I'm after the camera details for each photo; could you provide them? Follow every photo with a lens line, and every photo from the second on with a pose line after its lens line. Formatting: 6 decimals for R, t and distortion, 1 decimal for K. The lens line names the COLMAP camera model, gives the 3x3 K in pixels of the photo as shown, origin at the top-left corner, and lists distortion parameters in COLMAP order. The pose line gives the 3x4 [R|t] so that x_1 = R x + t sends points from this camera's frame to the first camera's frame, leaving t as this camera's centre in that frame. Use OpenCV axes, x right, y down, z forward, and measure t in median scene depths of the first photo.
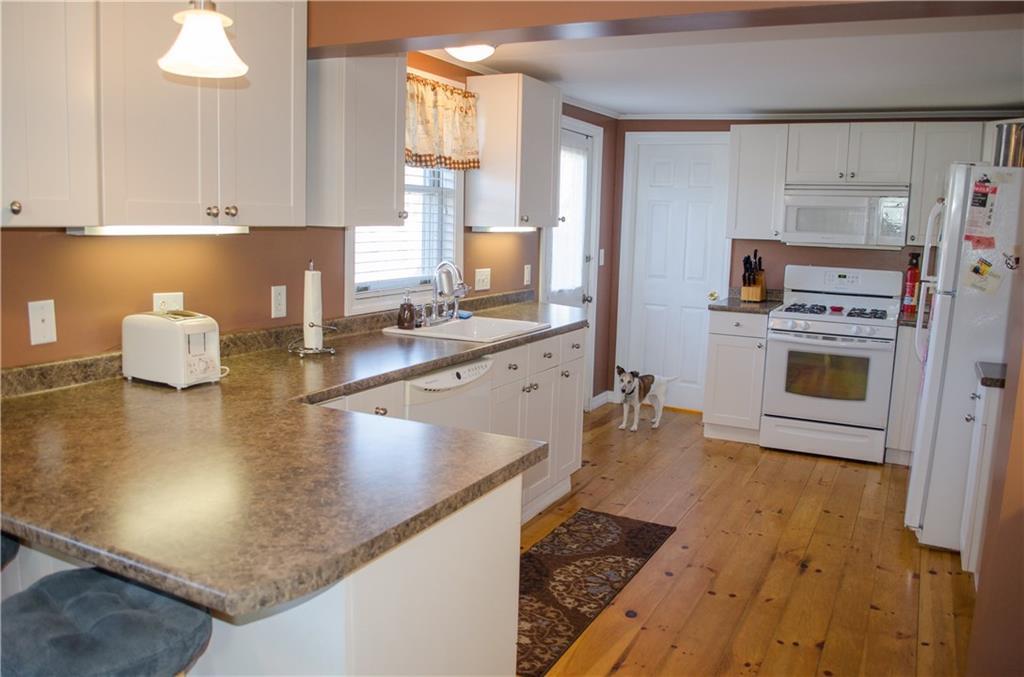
lens RADIAL K [[810.2, 0, 513.6], [0, 810.2, 336.6], [0, 0, 1]] dist [-0.003991, -0.001214]
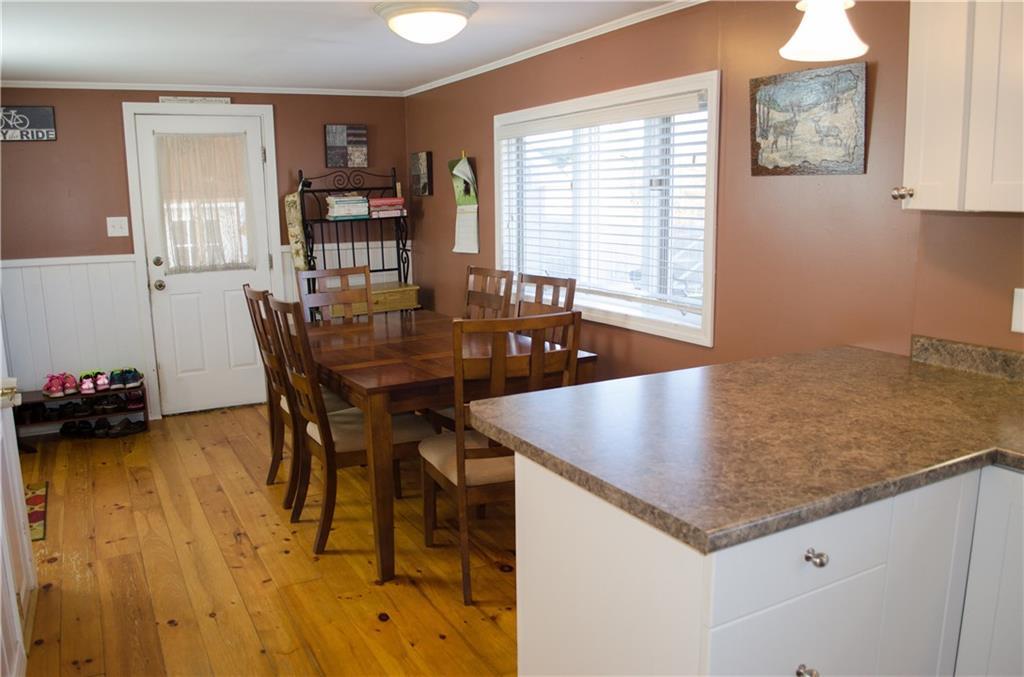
lens RADIAL K [[810.2, 0, 514.6], [0, 810.2, 337.4], [0, 0, 1]] dist [-0.003991, -0.001214]
pose [[-0.551480, 0.126192, -0.824588, 0.782486], [-0.122137, 0.965625, 0.229460, -0.188284], [0.825199, 0.227255, -0.517110, 1.401215]]
